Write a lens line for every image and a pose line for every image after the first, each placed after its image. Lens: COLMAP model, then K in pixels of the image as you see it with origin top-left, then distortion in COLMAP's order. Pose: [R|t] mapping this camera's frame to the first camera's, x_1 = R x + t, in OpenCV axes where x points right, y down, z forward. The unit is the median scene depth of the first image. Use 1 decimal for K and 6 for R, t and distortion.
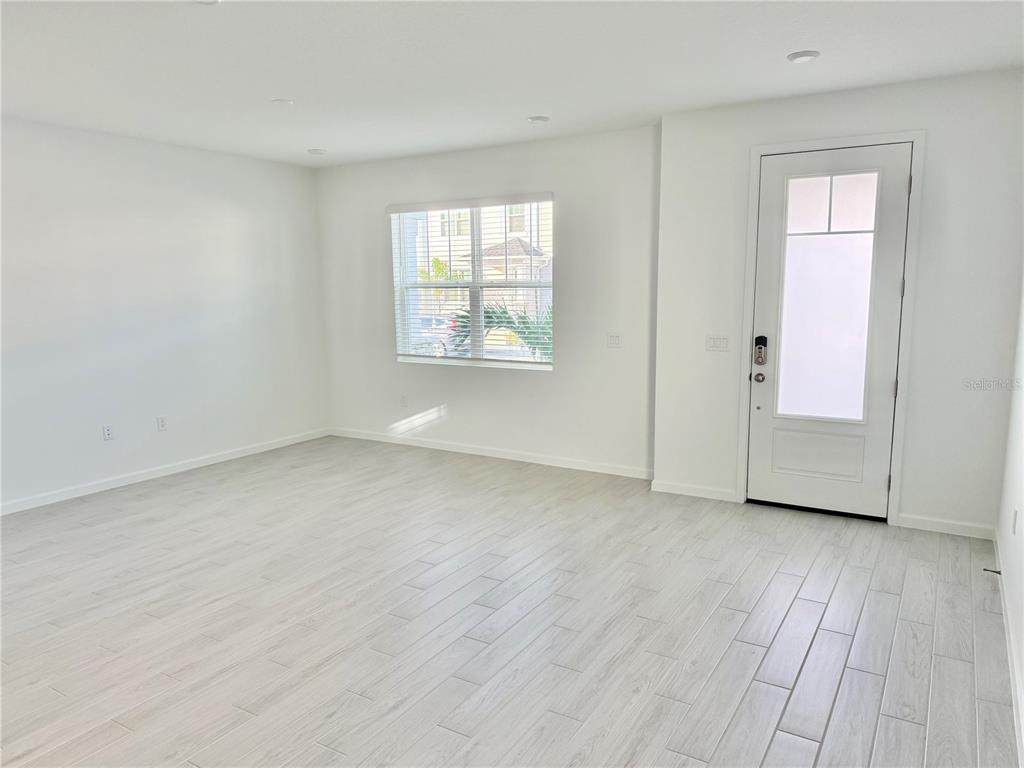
lens RADIAL K [[733.7, 0, 512.0], [0, 733.7, 384.0], [0, 0, 1]] dist [0.047936, -0.004663]
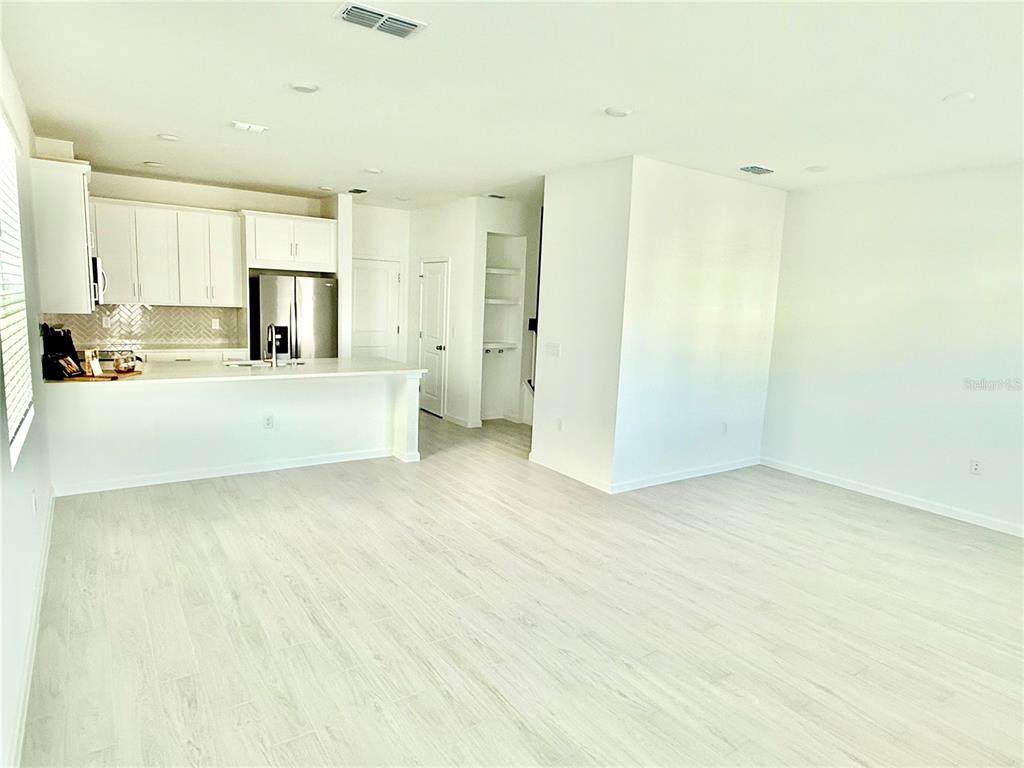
lens RADIAL K [[608.5, 0, 512.0], [0, 608.5, 384.0], [0, 0, 1]] dist [-0.000807, -0.000132]
pose [[-0.410303, 0.123134, -0.903598, 0.649912], [-0.161003, 0.965498, 0.204677, -0.162863], [0.897624, 0.229461, -0.376322, 1.064799]]
